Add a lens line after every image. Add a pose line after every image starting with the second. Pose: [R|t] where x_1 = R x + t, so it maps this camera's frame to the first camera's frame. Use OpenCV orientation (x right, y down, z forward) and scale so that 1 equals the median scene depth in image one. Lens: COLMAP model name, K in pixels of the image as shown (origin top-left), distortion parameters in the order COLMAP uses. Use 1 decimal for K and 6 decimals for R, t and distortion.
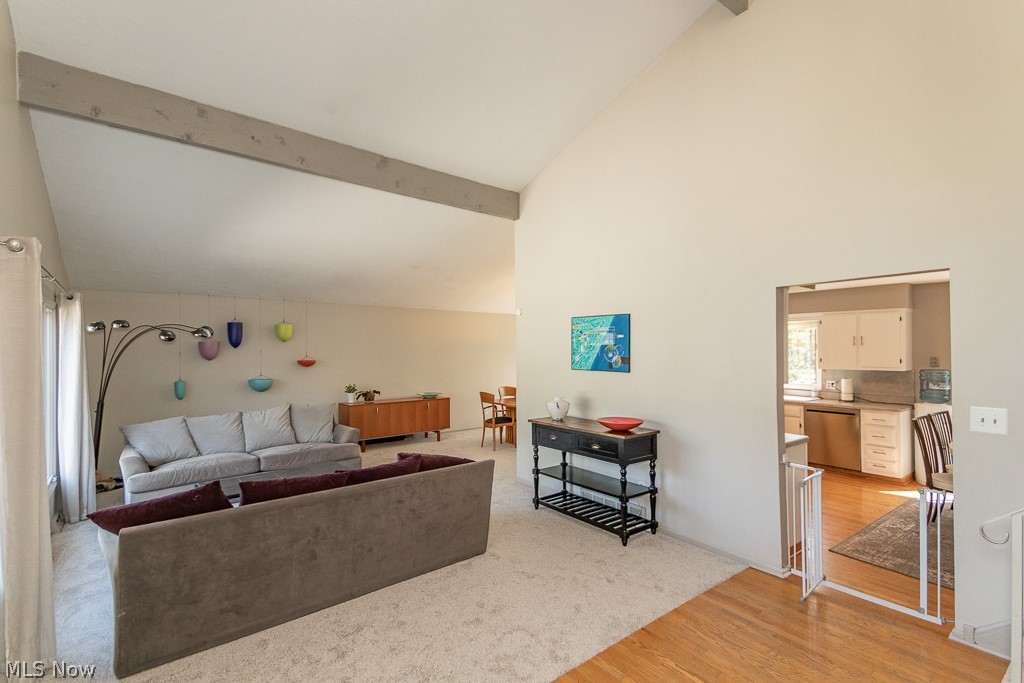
lens RADIAL K [[464.8, 0, 496.2], [0, 464.8, 351.8], [0, 0, 1]] dist [0.029476, -0.011200]
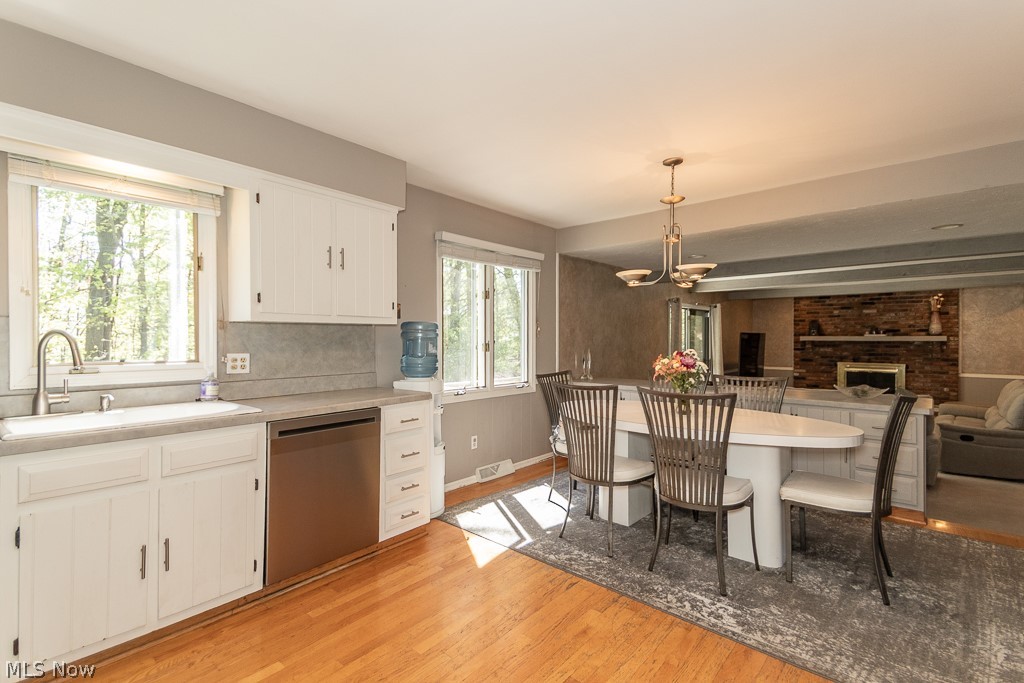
lens RADIAL K [[464.8, 0, 512.6], [0, 464.8, 342.5], [0, 0, 1]] dist [0.029476, -0.011200]
pose [[-0.221244, -0.008837, 0.975179, 0.291007], [0.002997, 0.999948, 0.009742, 0.053504], [-0.975214, 0.005078, -0.221206, 0.929142]]
